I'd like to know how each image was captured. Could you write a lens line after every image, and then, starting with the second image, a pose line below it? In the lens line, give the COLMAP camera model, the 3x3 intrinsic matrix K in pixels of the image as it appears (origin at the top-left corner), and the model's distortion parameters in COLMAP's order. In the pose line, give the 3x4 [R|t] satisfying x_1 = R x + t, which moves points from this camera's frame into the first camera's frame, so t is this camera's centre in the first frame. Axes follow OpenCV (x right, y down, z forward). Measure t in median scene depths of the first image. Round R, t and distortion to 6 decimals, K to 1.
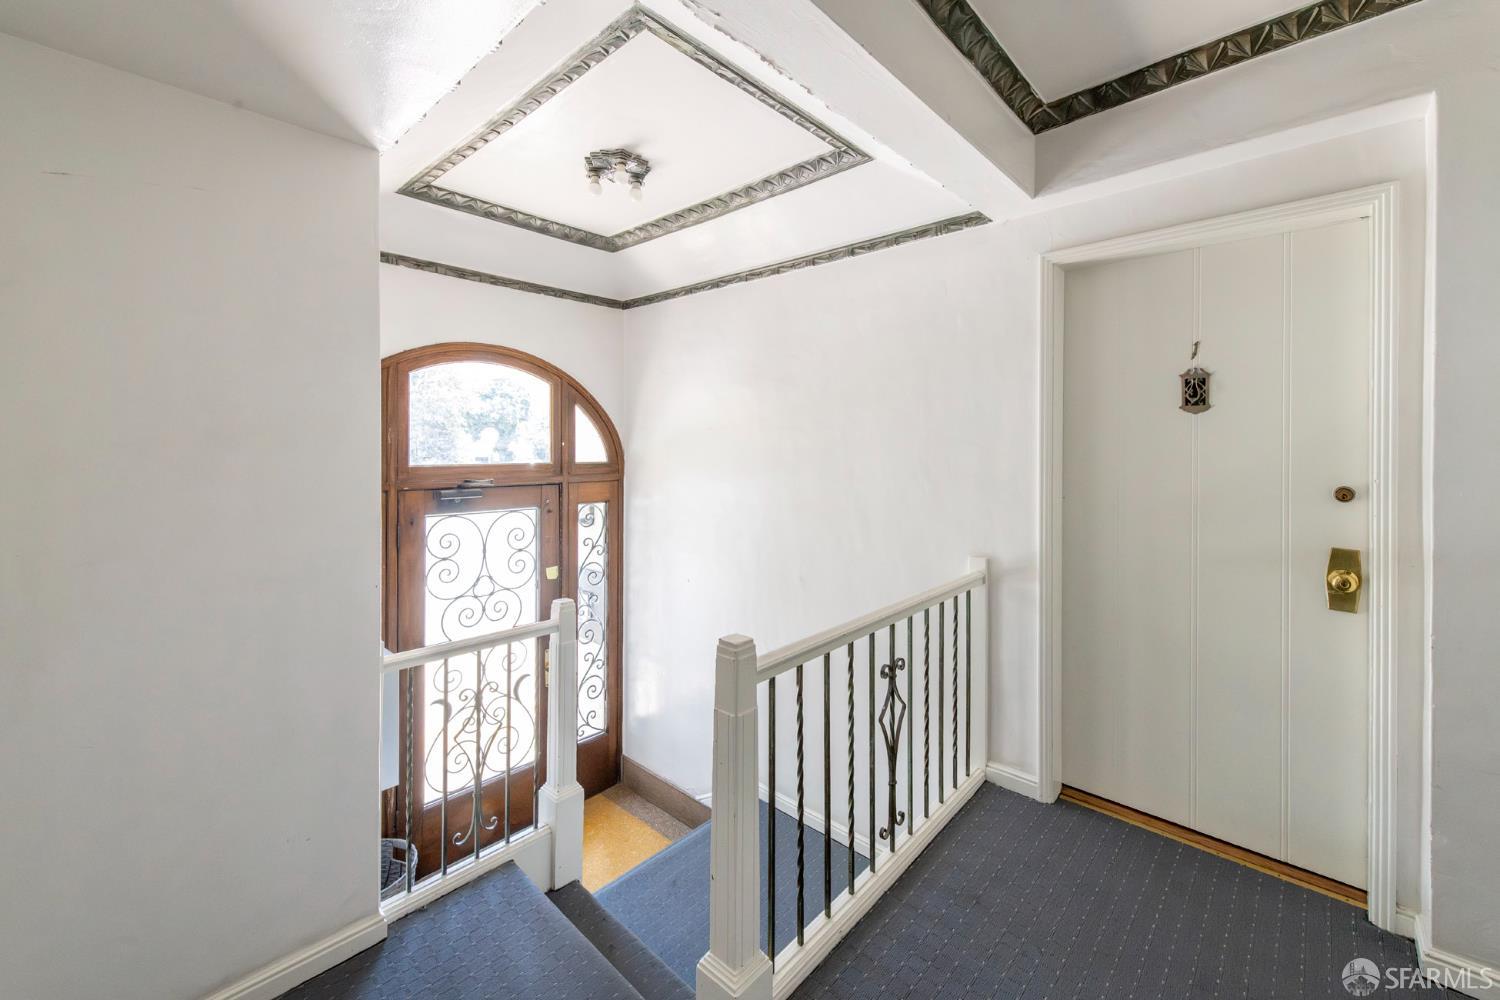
lens RADIAL K [[597.5, 0, 748.4], [0, 597.5, 449.0], [0, 0, 1]] dist [0.001164, -0.002761]
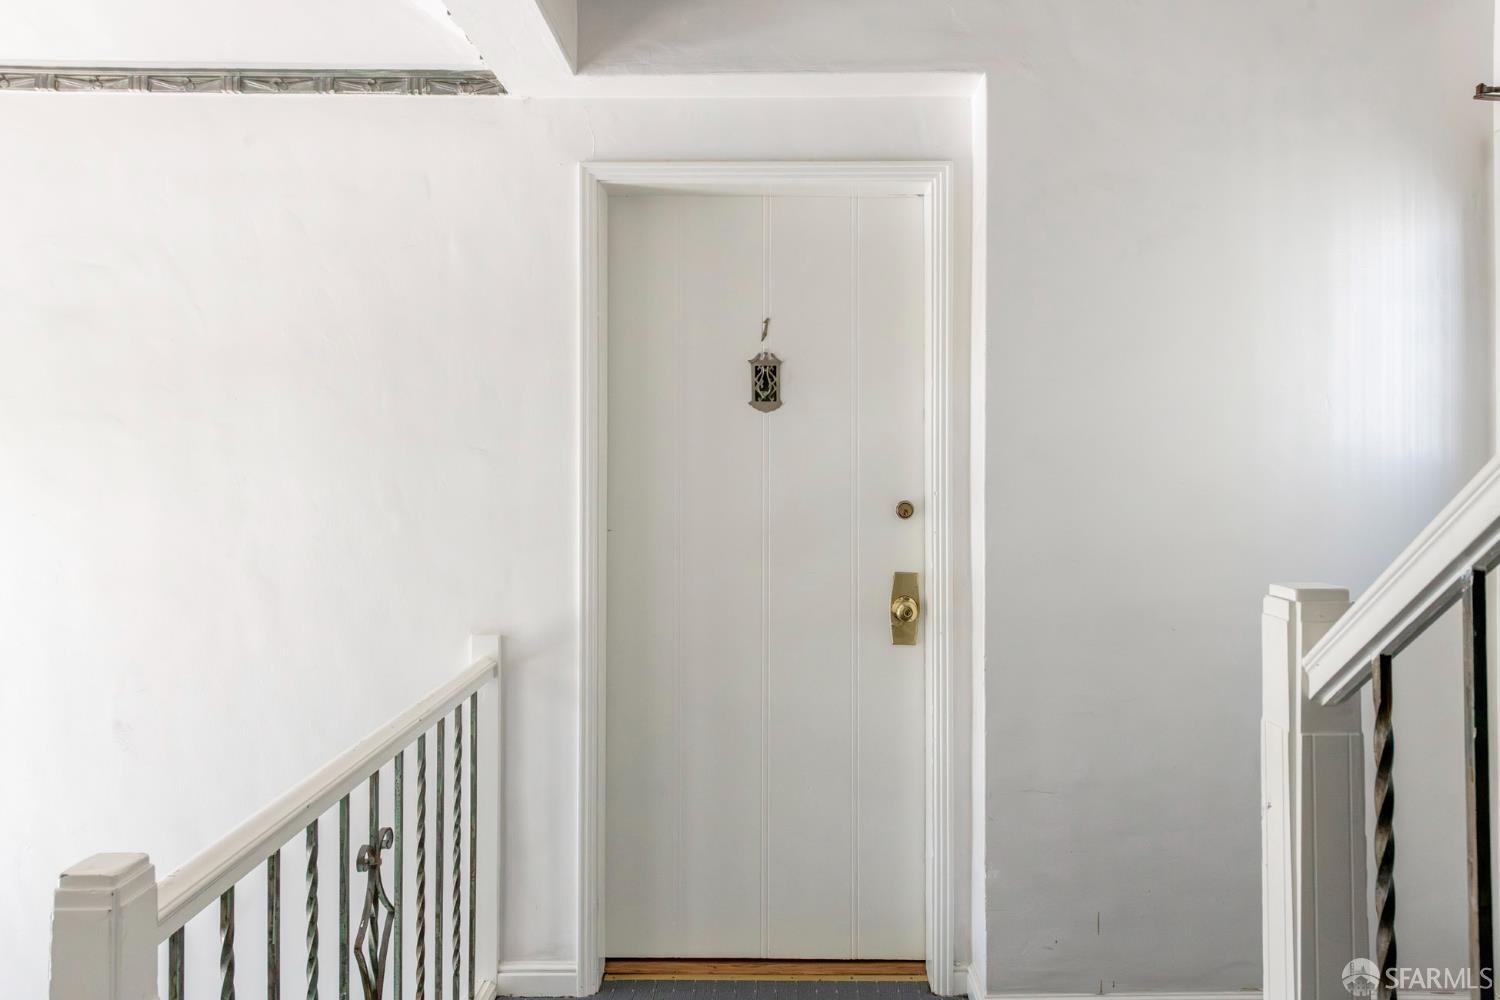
lens RADIAL K [[996.9, 0, 749.8], [0, 996.9, 465.1], [0, 0, 1]] dist [0.005125, -0.002758]
pose [[0.732882, -0.000186, 0.680356, -0.135472], [0.002603, 0.999993, -0.002530, 0.011918], [-0.680351, 0.003625, 0.732877, 0.078685]]
